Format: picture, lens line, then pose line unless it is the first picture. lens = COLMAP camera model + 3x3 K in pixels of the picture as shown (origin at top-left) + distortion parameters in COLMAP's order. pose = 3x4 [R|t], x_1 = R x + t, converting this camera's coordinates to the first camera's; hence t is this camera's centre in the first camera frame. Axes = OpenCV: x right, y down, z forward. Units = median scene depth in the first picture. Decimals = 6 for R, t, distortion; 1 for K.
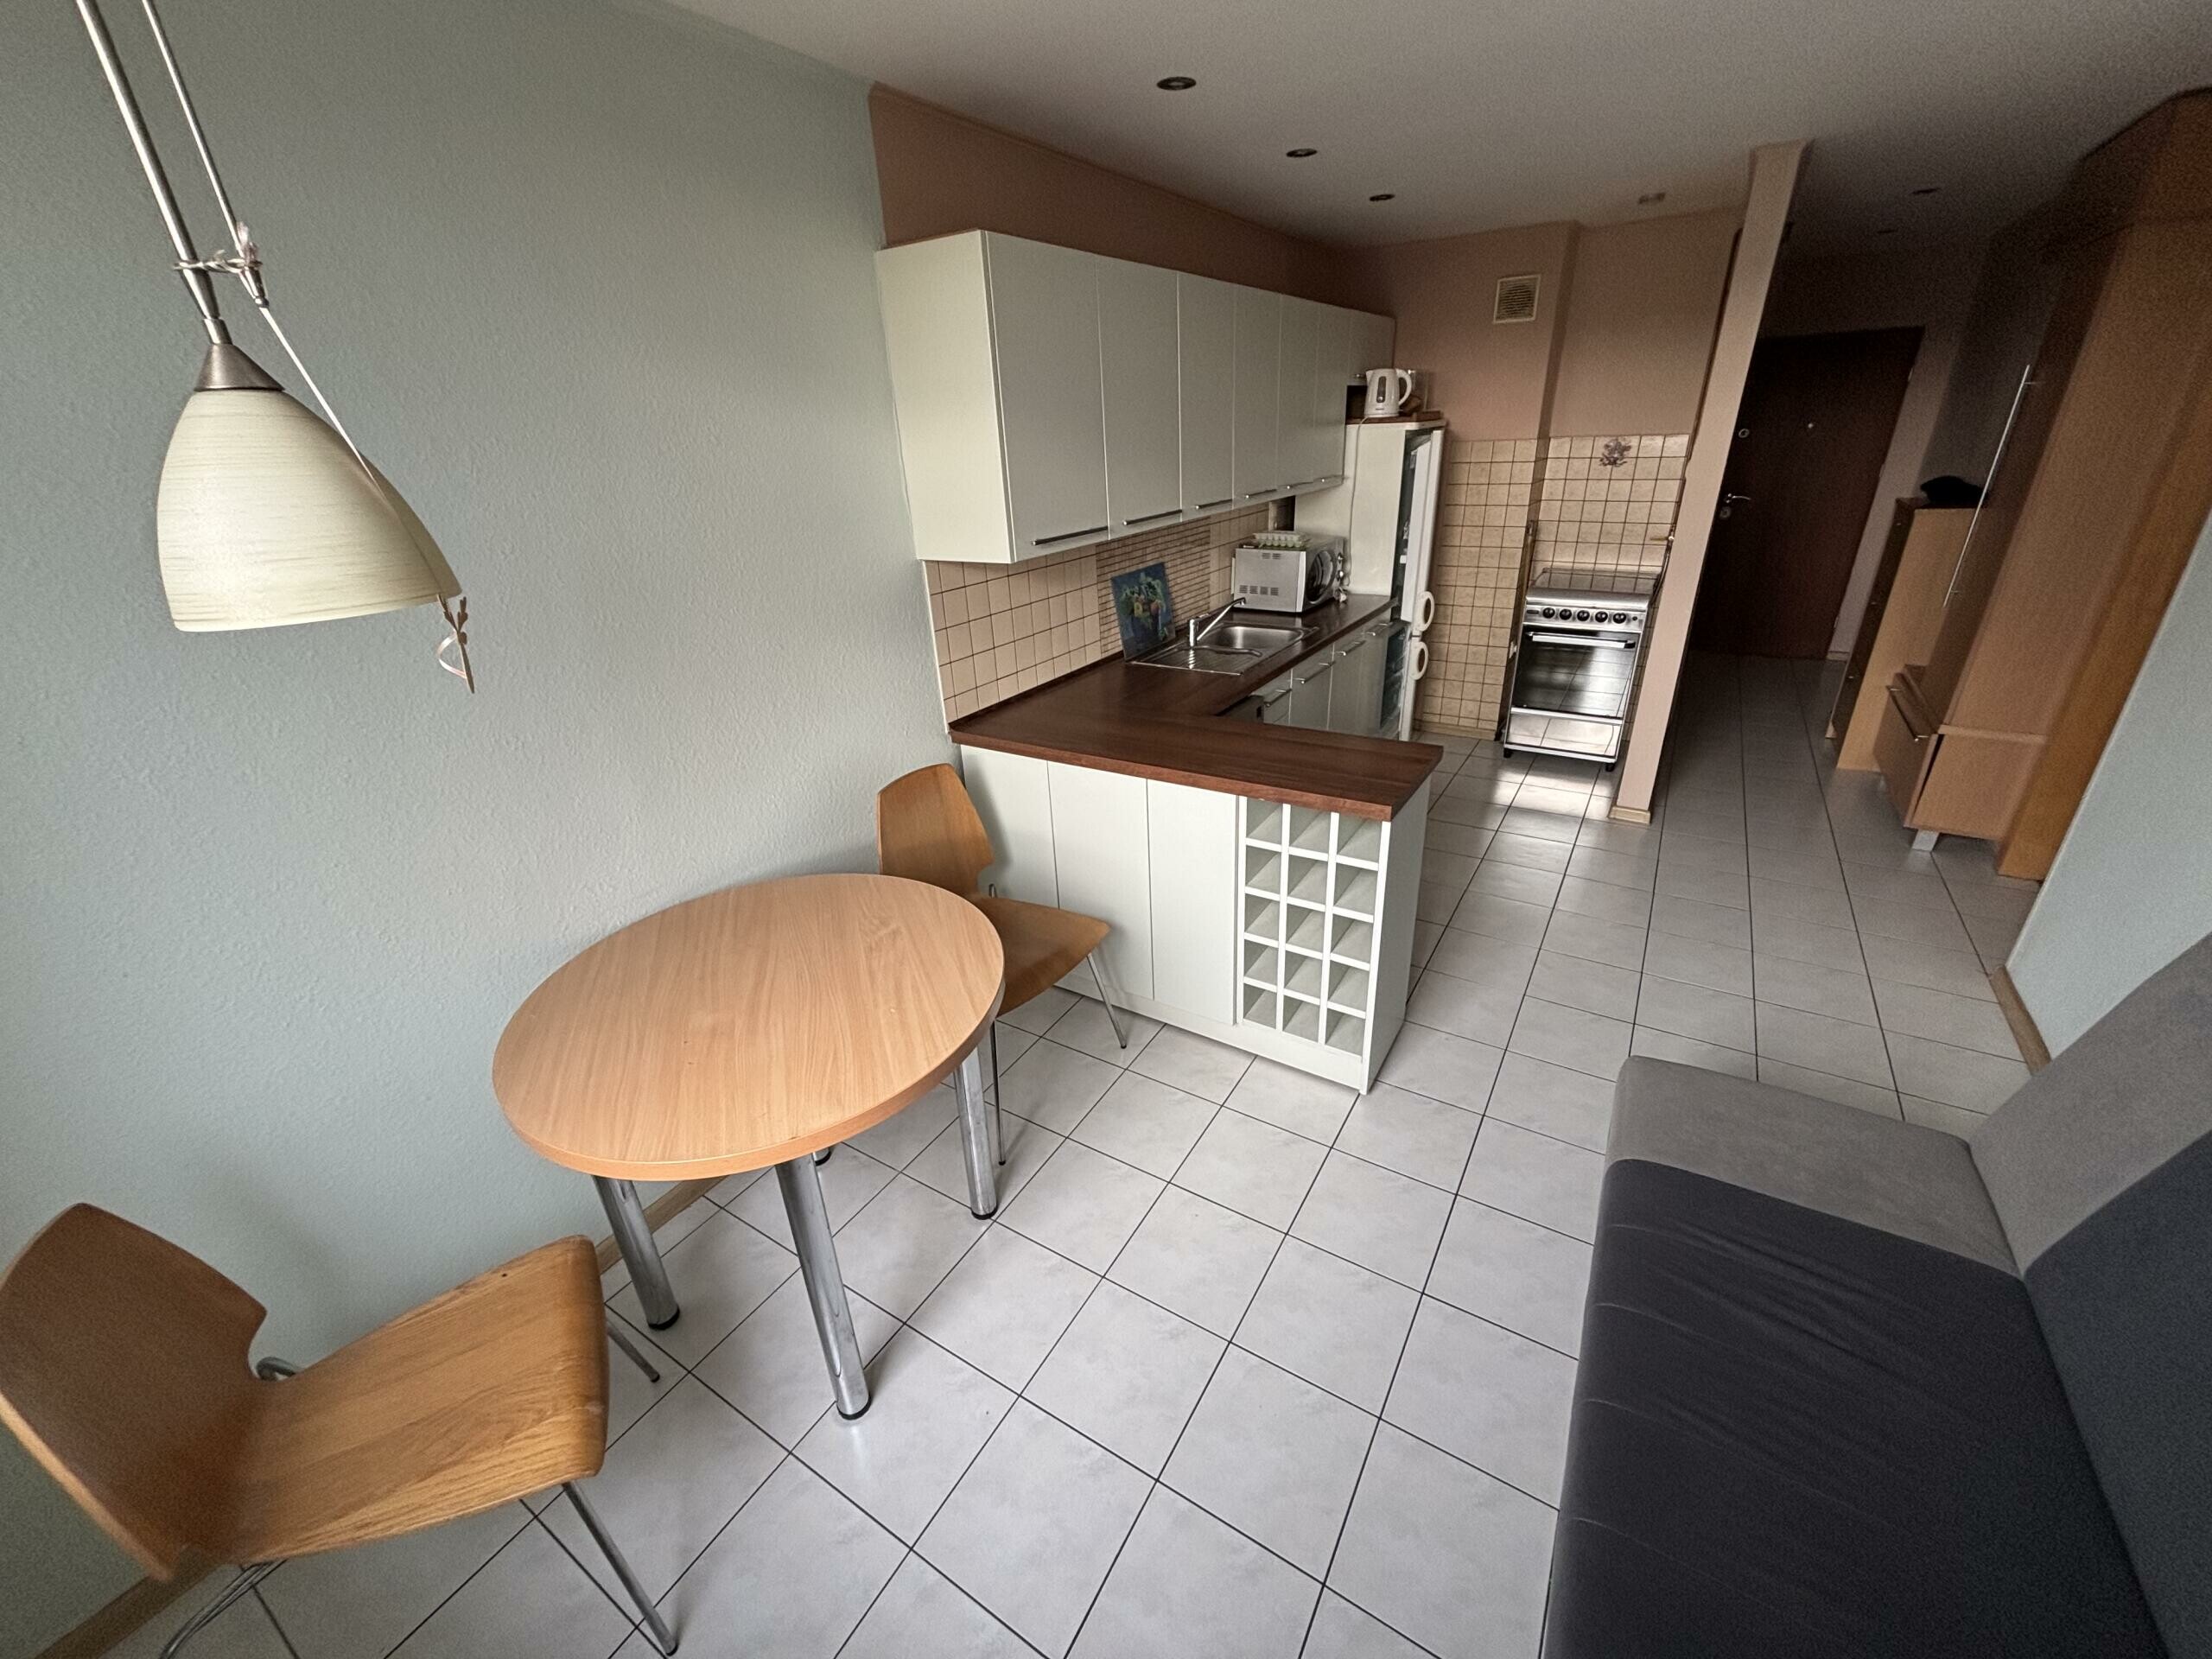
lens RADIAL K [[889.7, 0, 1106.0], [0, 889.7, 827.8], [0, 0, 1]] dist [0.000409, -0.000060]
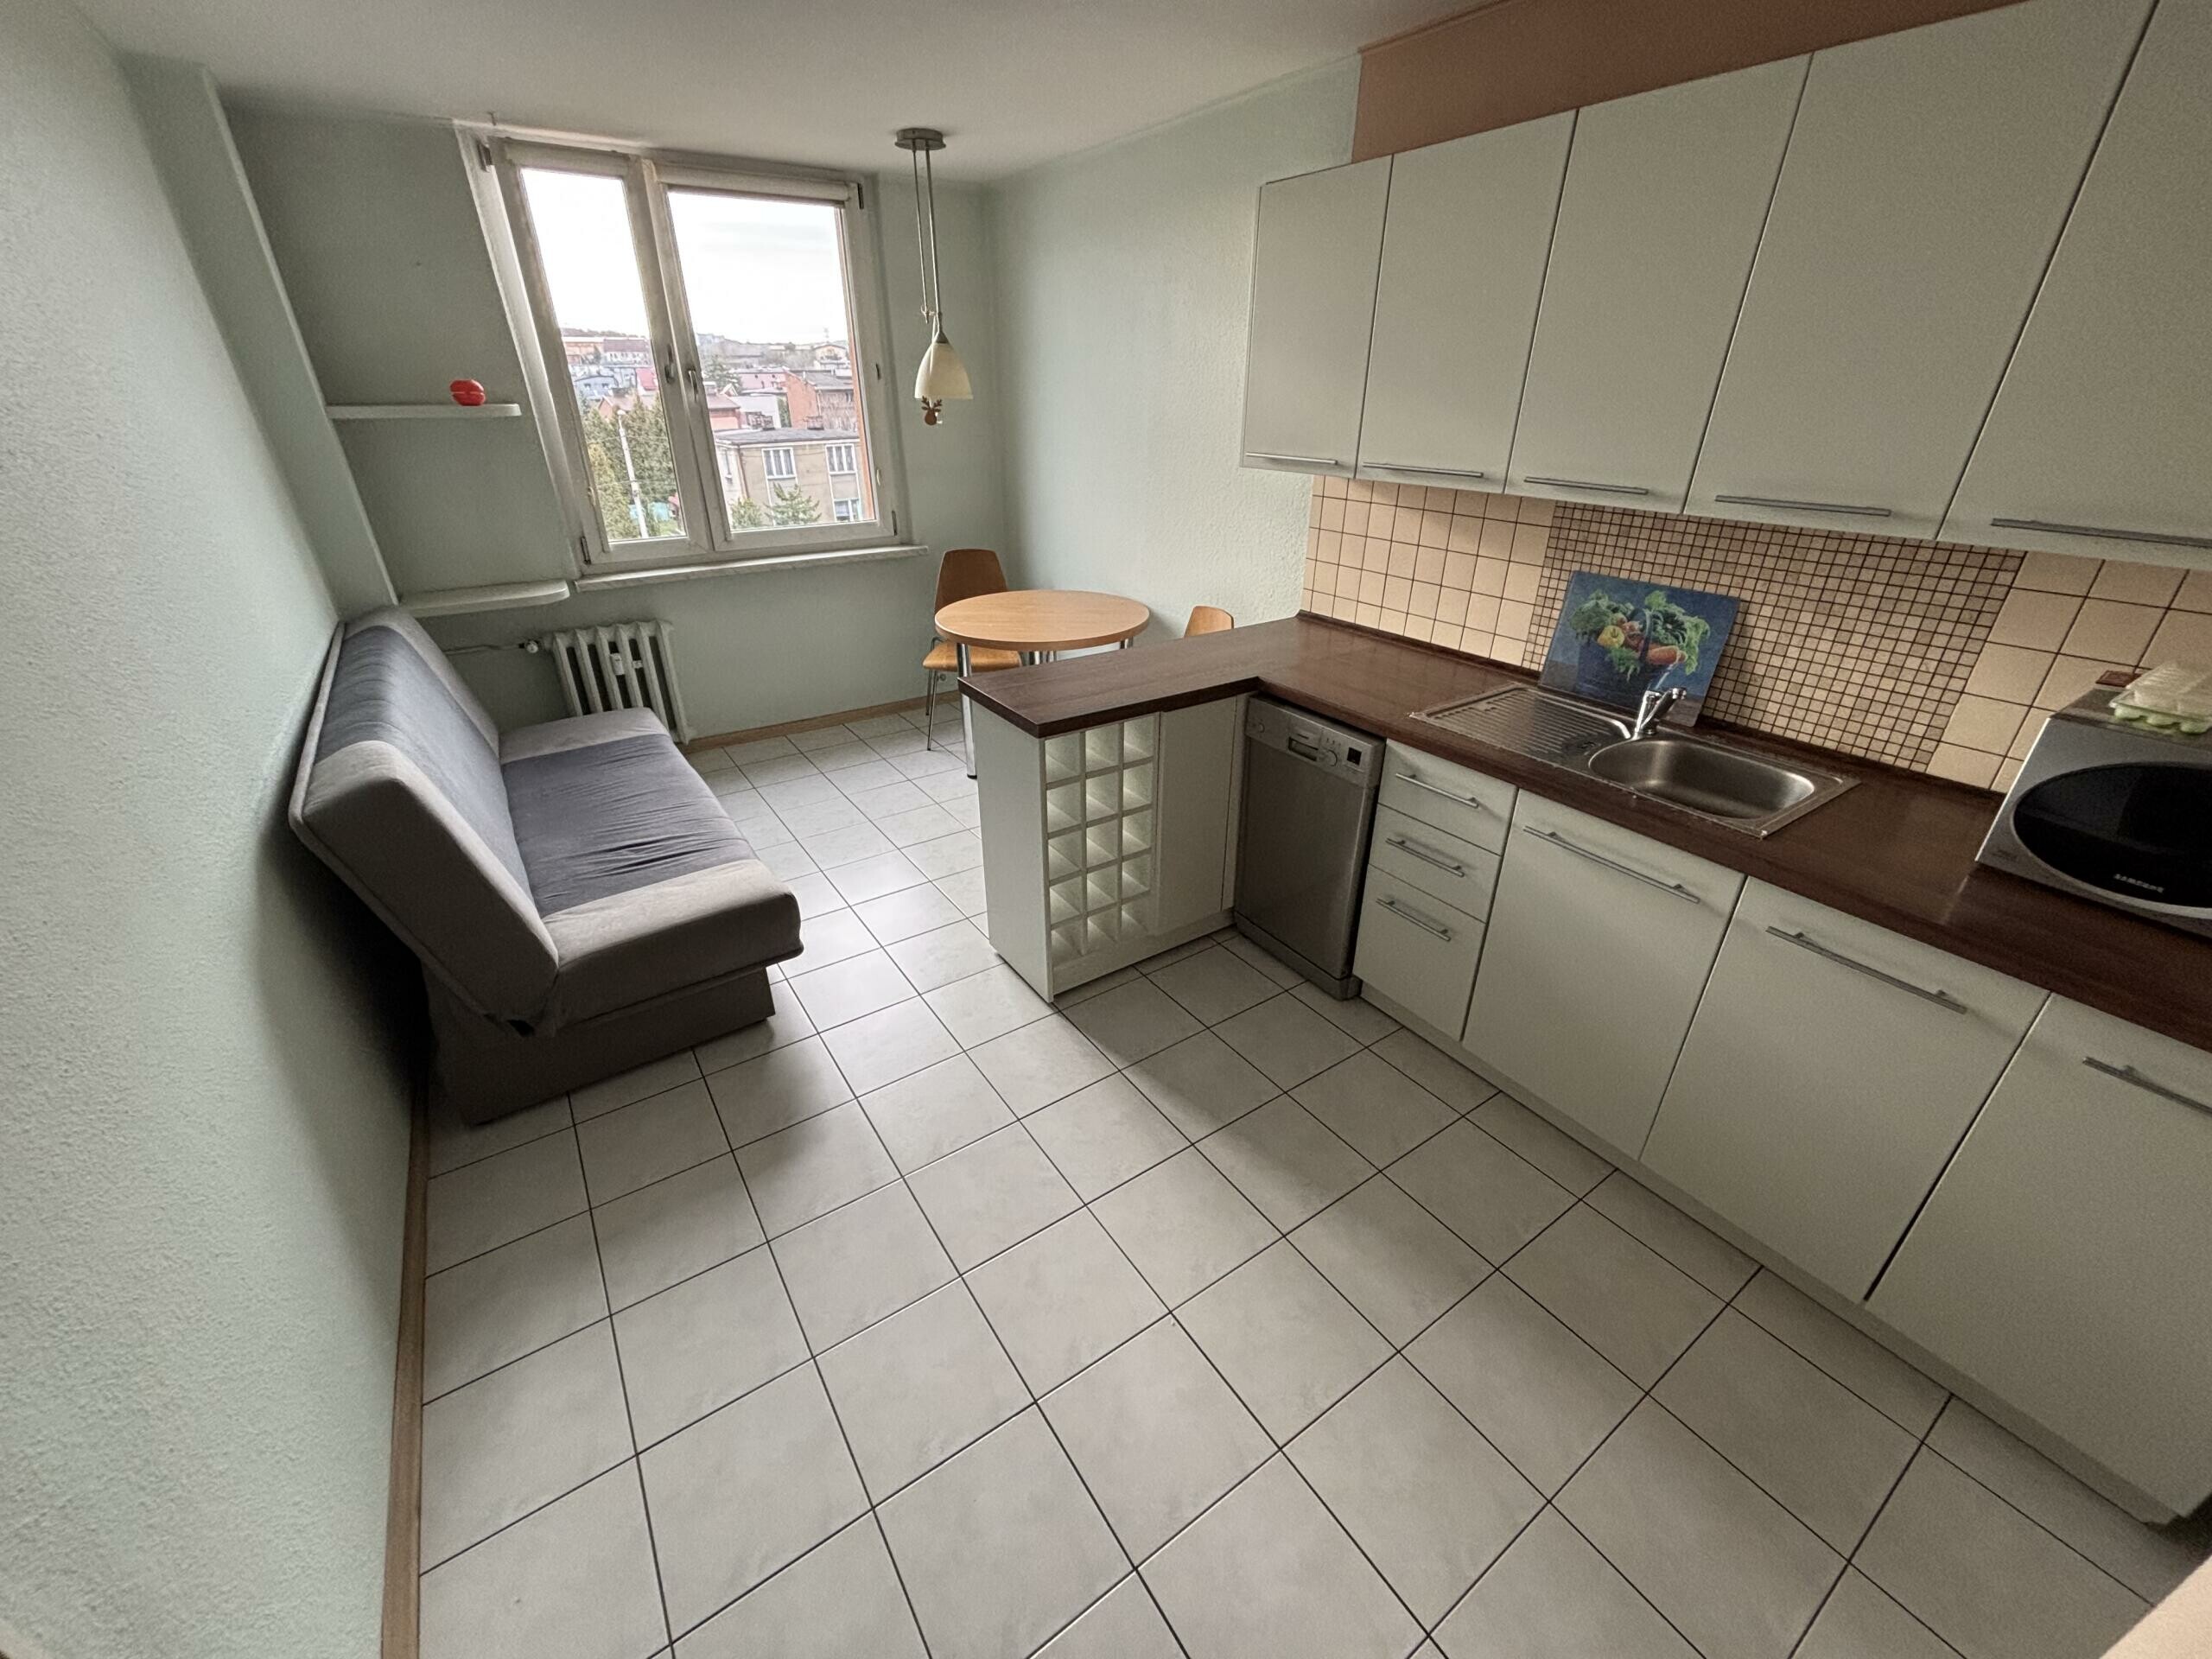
lens RADIAL K [[889.7, 0, 1106.0], [0, 889.7, 827.8], [0, 0, 1]] dist [0.000409, -0.000060]
pose [[-0.403648, 0.450347, -0.796402, 0.786221], [-0.363844, 0.719659, 0.591361, -0.404304], [0.839456, 0.528468, -0.126633, 0.861263]]
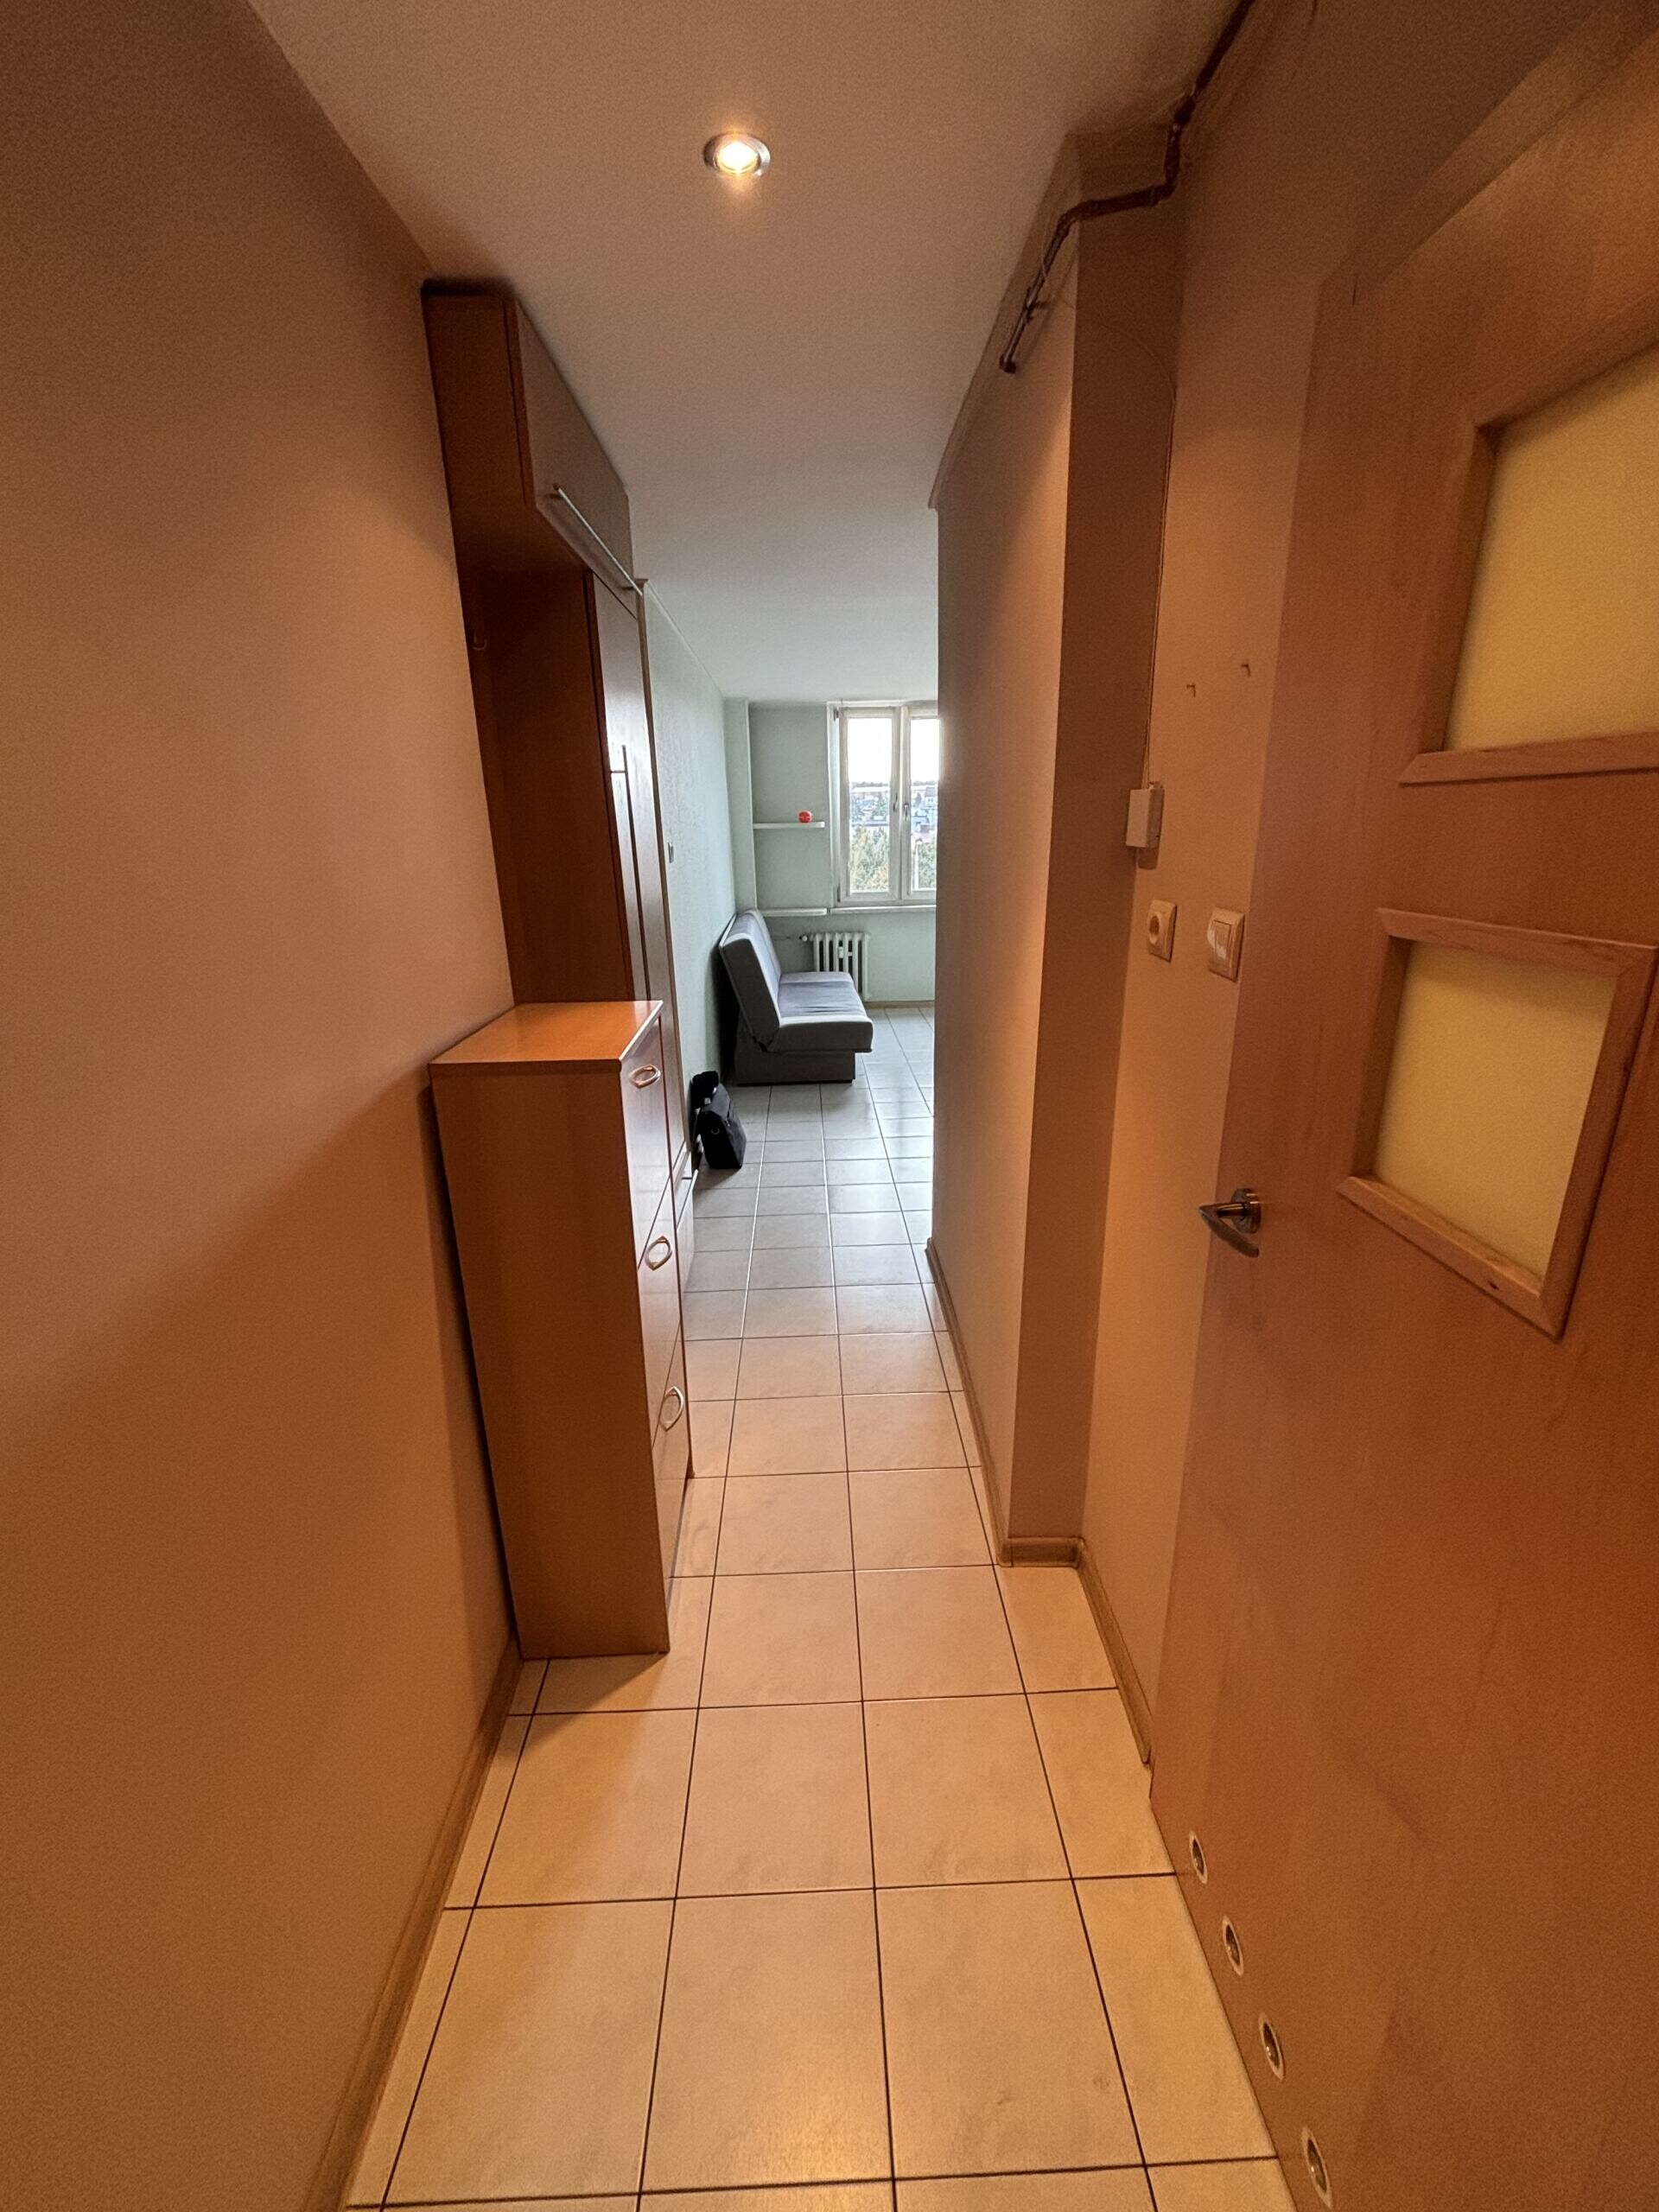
lens RADIAL K [[886.6, 0, 825.8], [0, 886.6, 1139.6], [0, 0, 1]] dist [0.000086, 0.000027]
pose [[-0.831322, 0.244399, -0.499172, 1.279886], [-0.176501, 0.735549, 0.654075, -0.742975], [0.527021, 0.631852, -0.568342, 1.611013]]
